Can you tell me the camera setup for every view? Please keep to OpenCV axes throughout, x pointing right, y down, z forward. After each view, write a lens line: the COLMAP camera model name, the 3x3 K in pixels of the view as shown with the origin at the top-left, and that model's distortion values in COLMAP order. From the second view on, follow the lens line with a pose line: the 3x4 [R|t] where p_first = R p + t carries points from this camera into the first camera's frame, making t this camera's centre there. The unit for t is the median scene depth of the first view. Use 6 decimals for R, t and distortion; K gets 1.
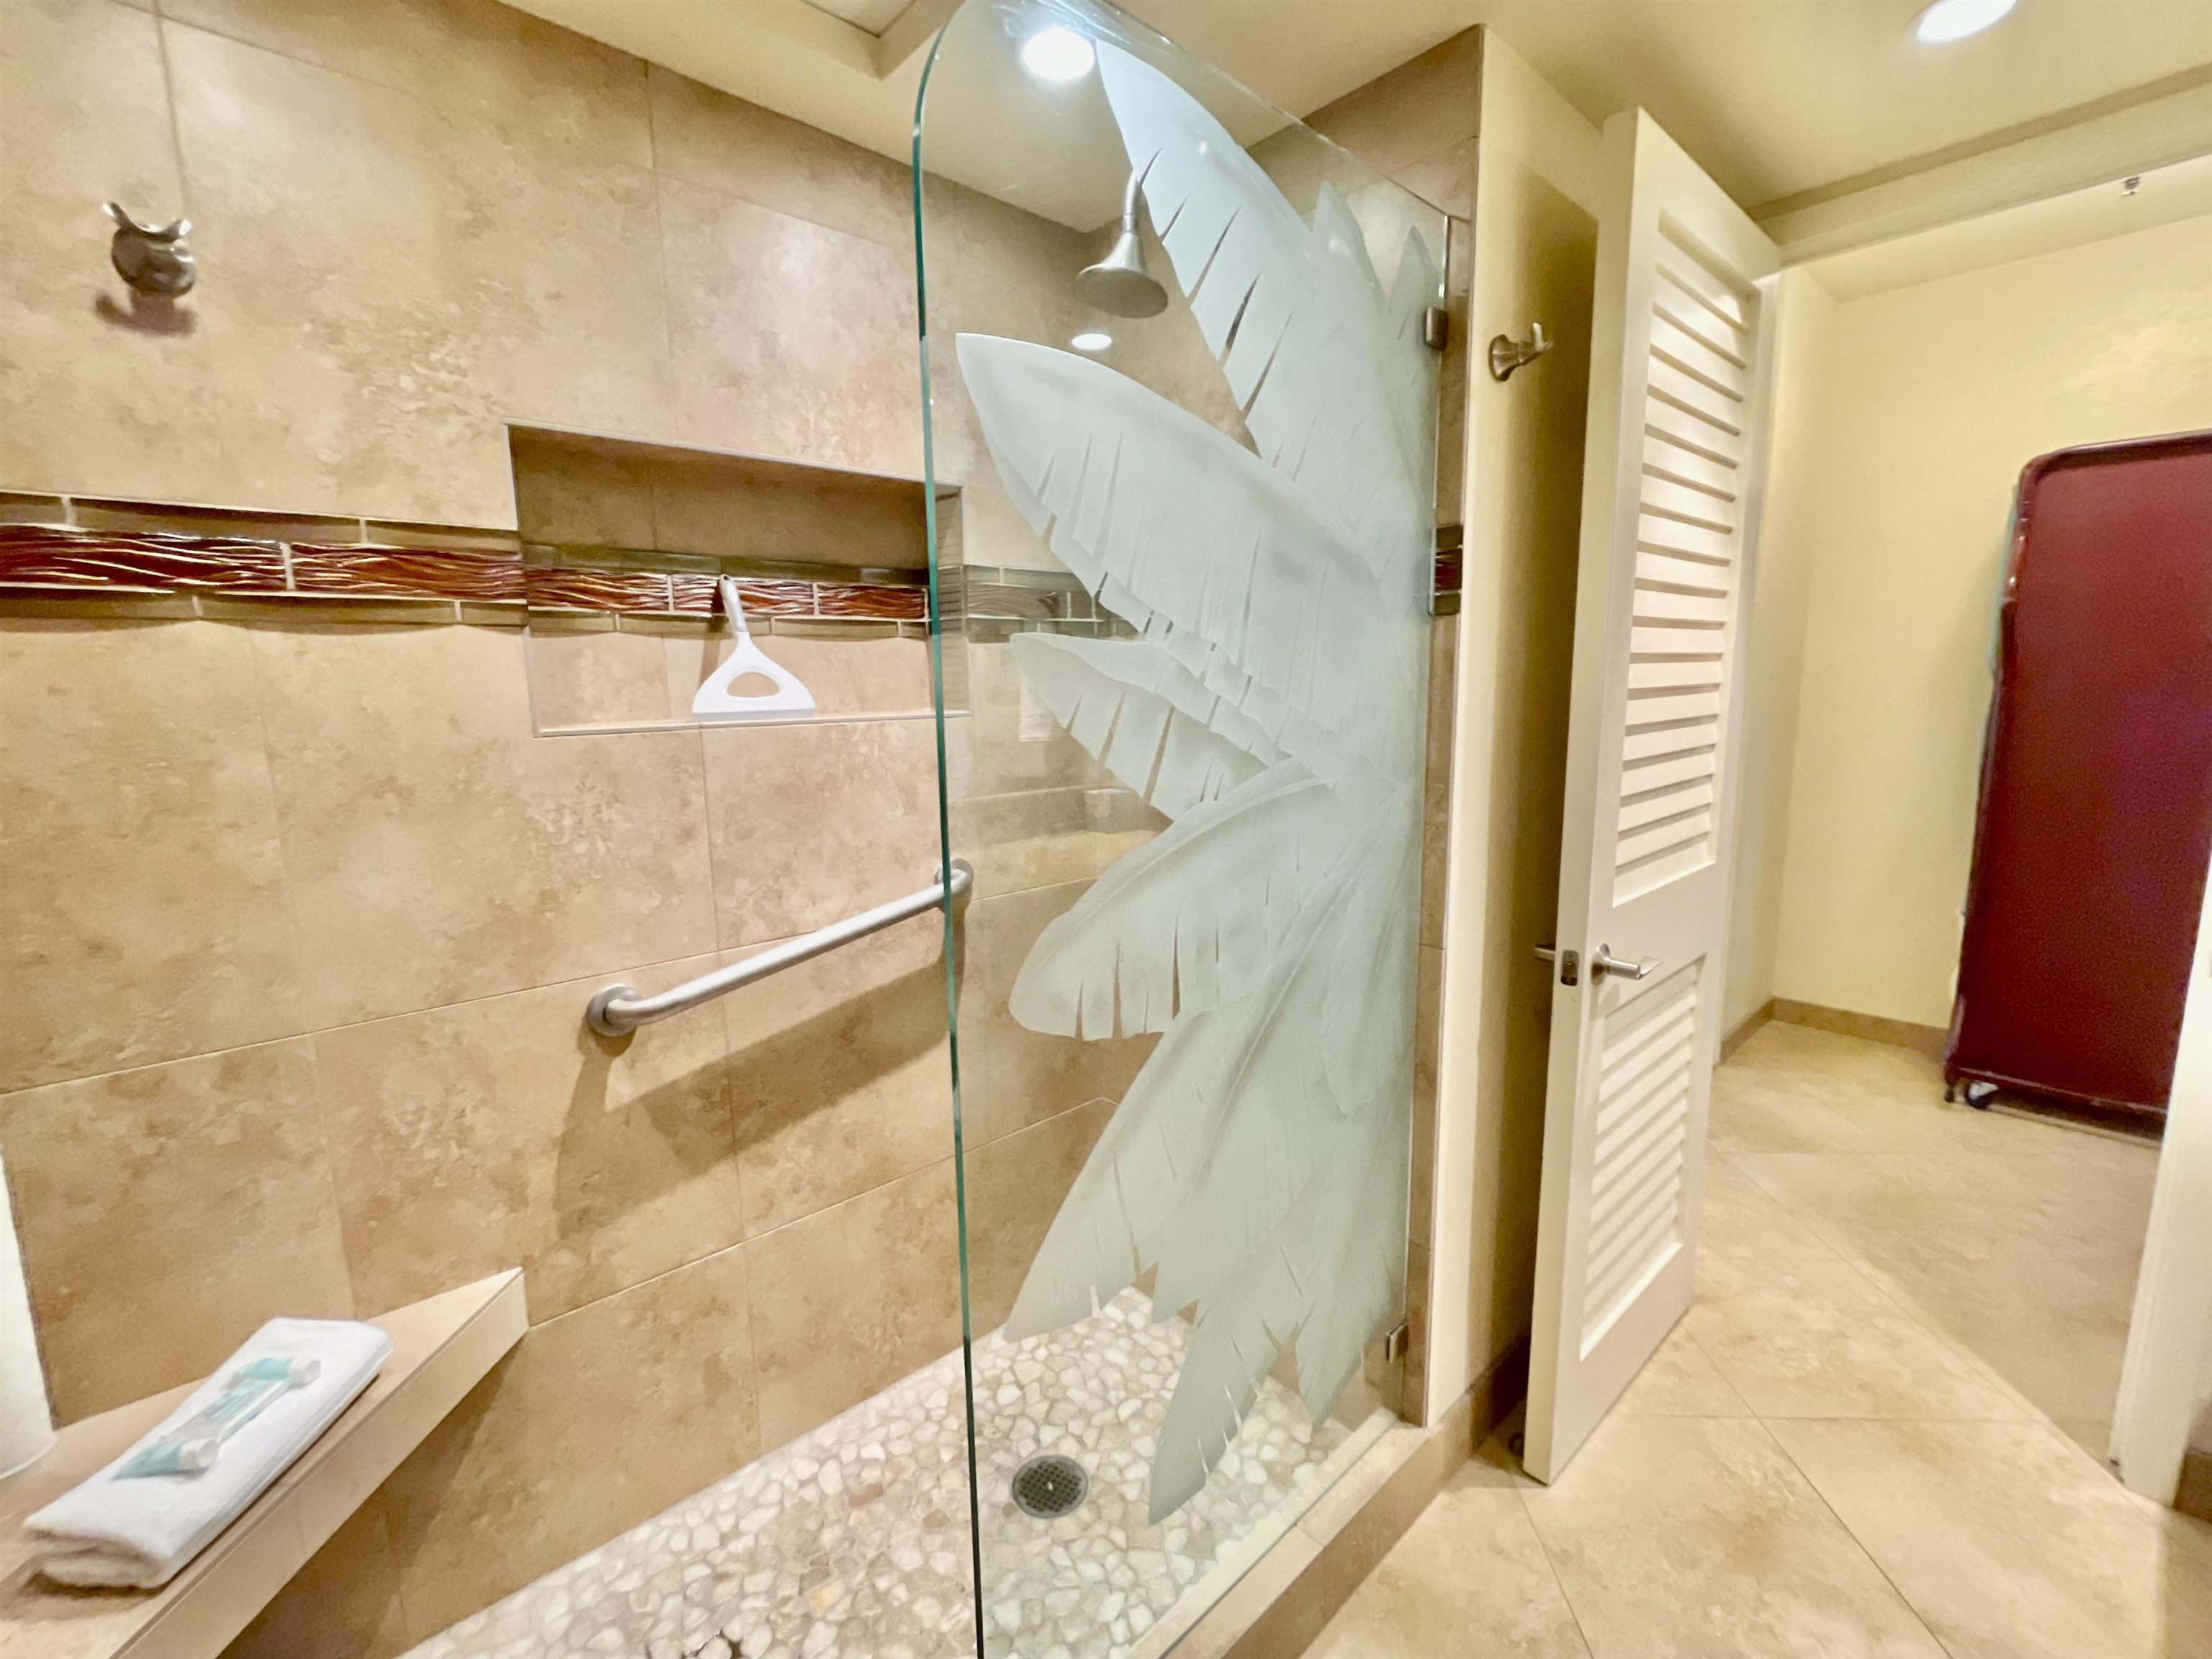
lens RADIAL K [[945.2, 0, 1105.7], [0, 945.2, 830.7], [0, 0, 1]] dist [0.000624, -0.001766]
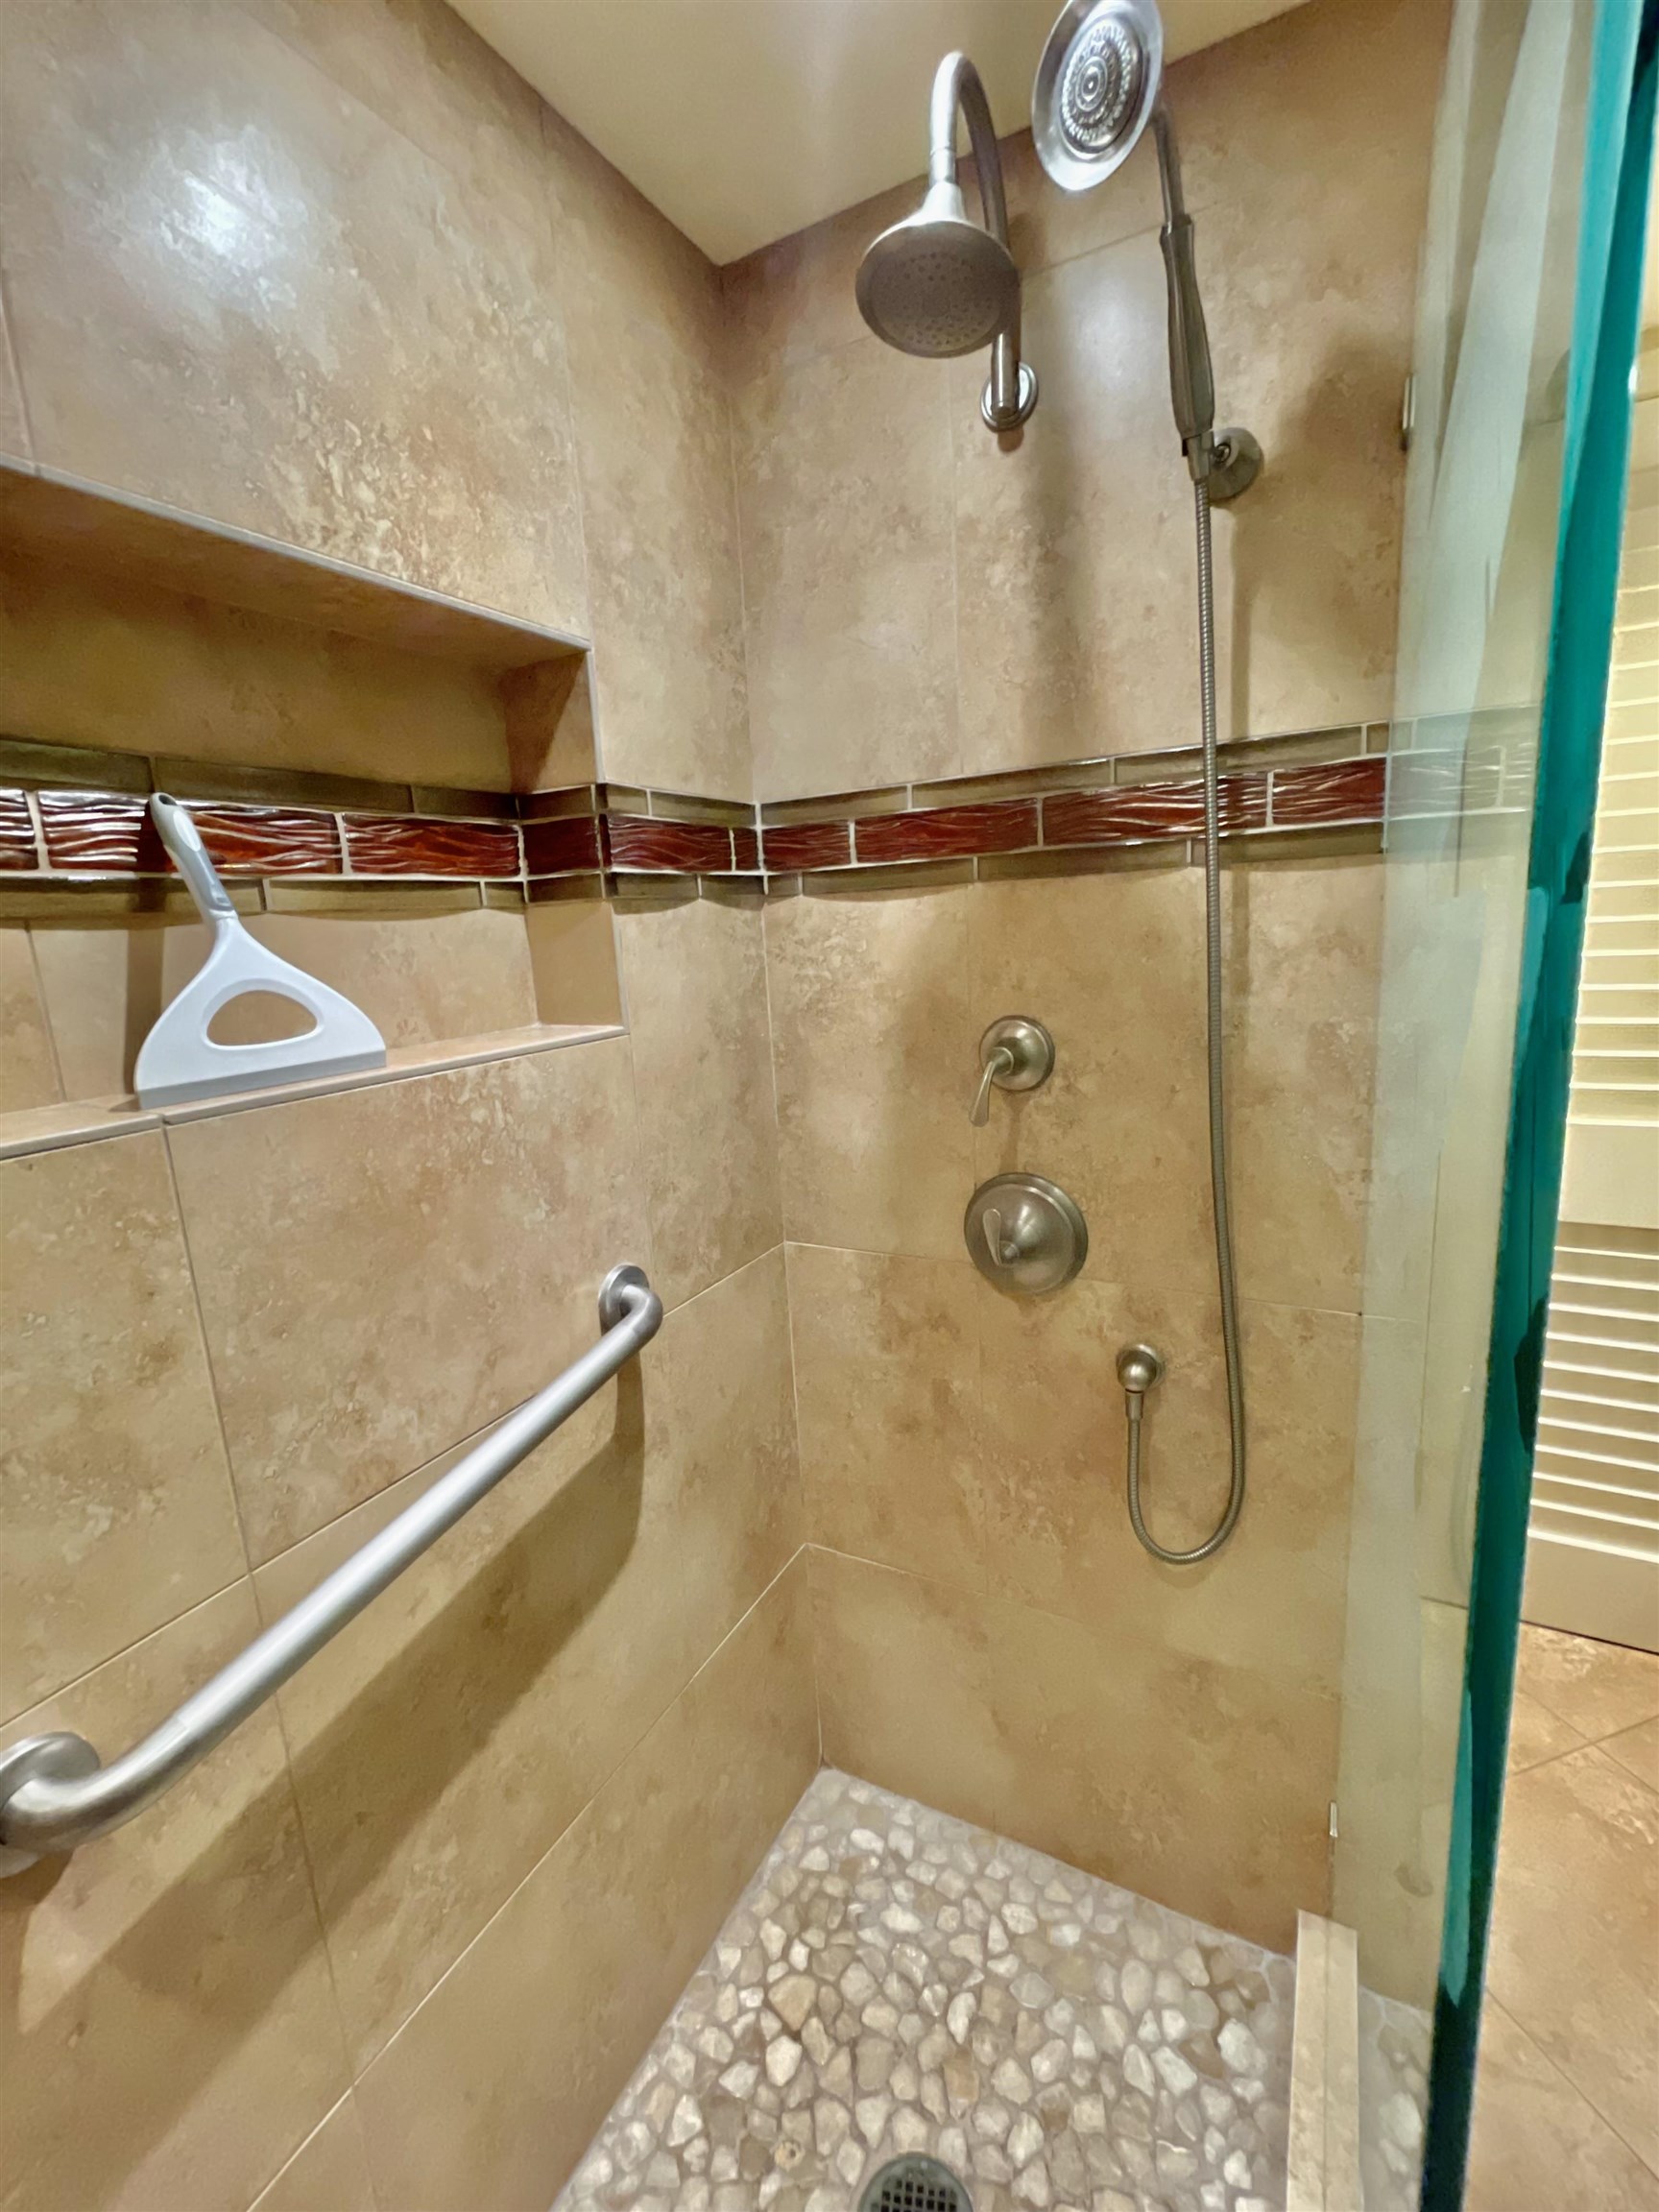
lens RADIAL K [[945.2, 0, 821.9], [0, 945.2, 1107.1], [0, 0, 1]] dist [0.000624, -0.001766]
pose [[0.942427, -0.101110, 0.318760, -0.250294], [0.094376, 0.994866, 0.036542, -0.094442], [-0.320818, -0.004355, 0.947131, 0.425010]]
